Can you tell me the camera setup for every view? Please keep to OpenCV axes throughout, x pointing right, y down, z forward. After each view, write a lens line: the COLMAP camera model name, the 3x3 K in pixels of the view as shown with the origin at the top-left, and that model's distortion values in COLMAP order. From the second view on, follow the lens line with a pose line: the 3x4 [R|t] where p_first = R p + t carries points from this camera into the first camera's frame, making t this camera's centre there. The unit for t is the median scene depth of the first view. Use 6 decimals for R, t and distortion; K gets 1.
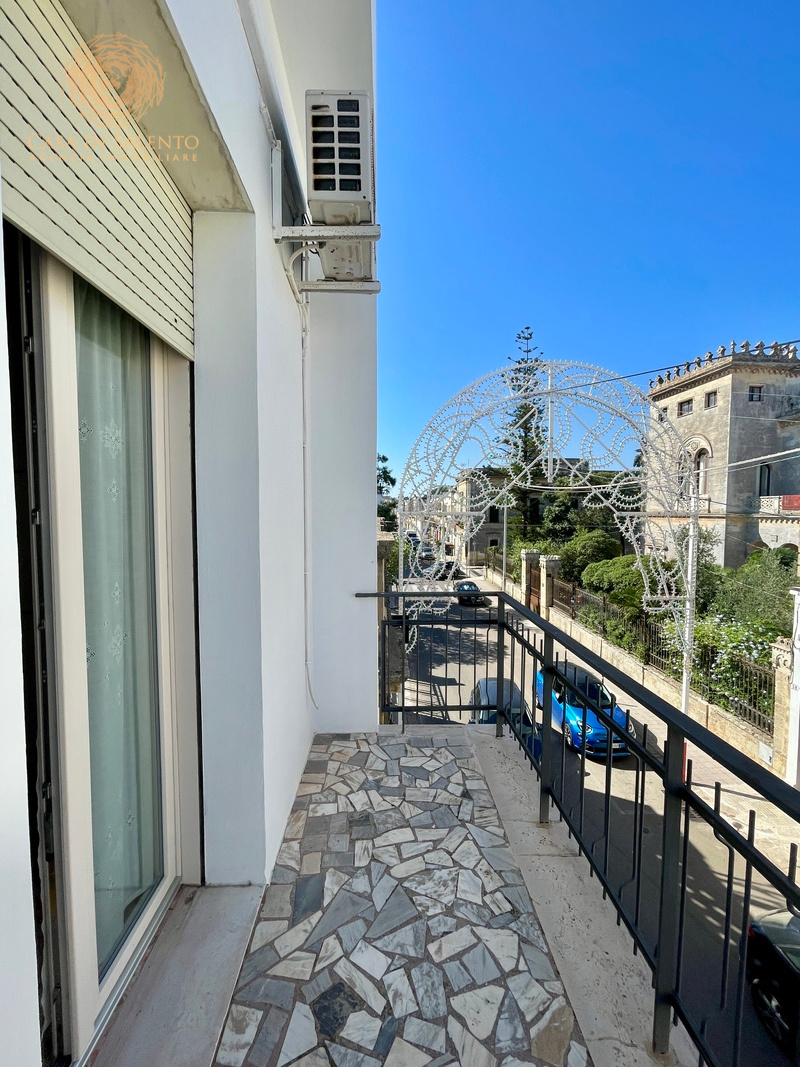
lens RADIAL K [[429.5, 0, 400.4], [0, 429.5, 529.0], [0, 0, 1]] dist [-0.001172, -0.001087]
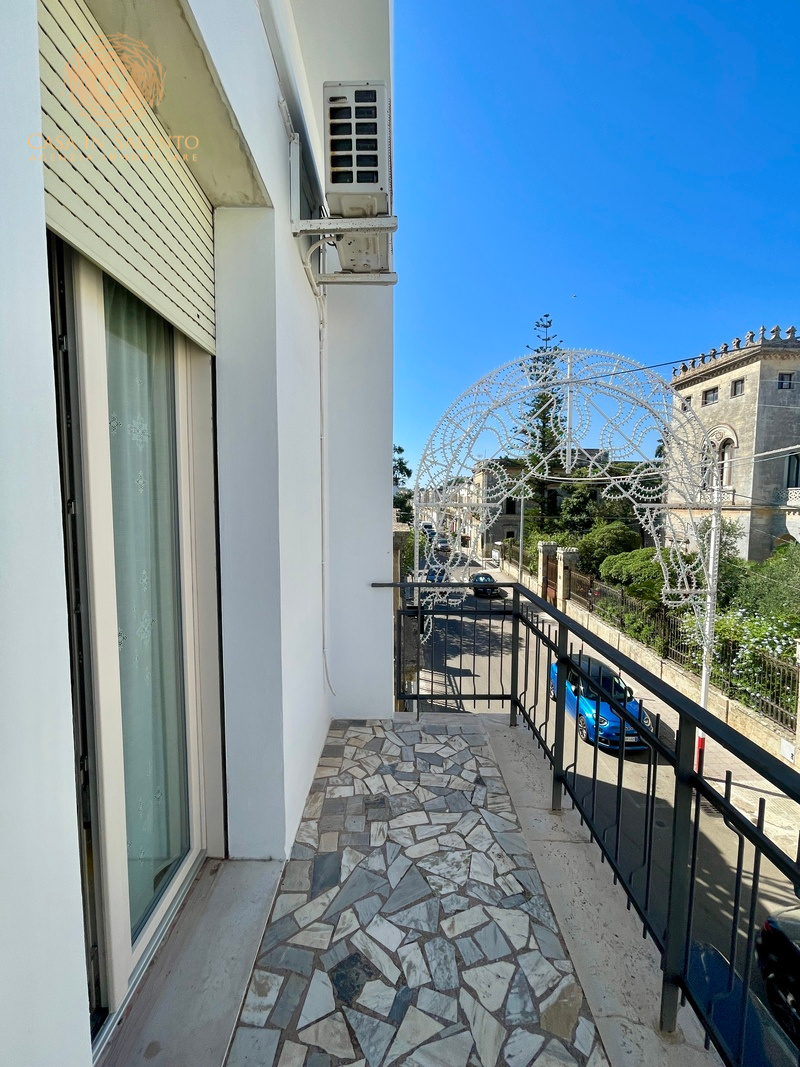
lens RADIAL K [[429.5, 0, 400.7], [0, 429.5, 530.7], [0, 0, 1]] dist [-0.001172, -0.001087]
pose [[0.999355, 0.004180, -0.035679, -0.000046], [-0.003317, 0.999702, 0.024197, 0.001064], [0.035770, -0.024064, 0.999070, -0.017252]]
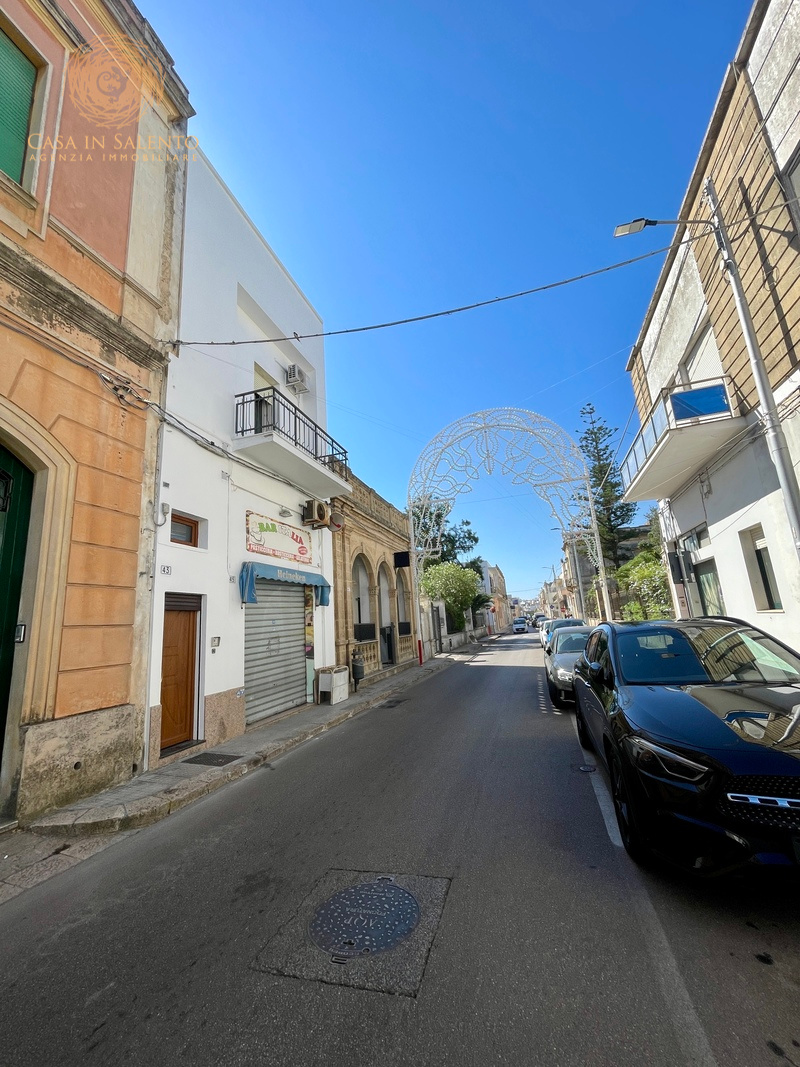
lens RADIAL K [[429.5, 0, 397.2], [0, 429.5, 531.3], [0, 0, 1]] dist [-0.001172, -0.001087]
pose [[0.938056, -0.136763, -0.318349, 1.783965], [0.053406, 0.964895, -0.257150, 1.844330], [0.342342, 0.224220, 0.912429, -2.232584]]
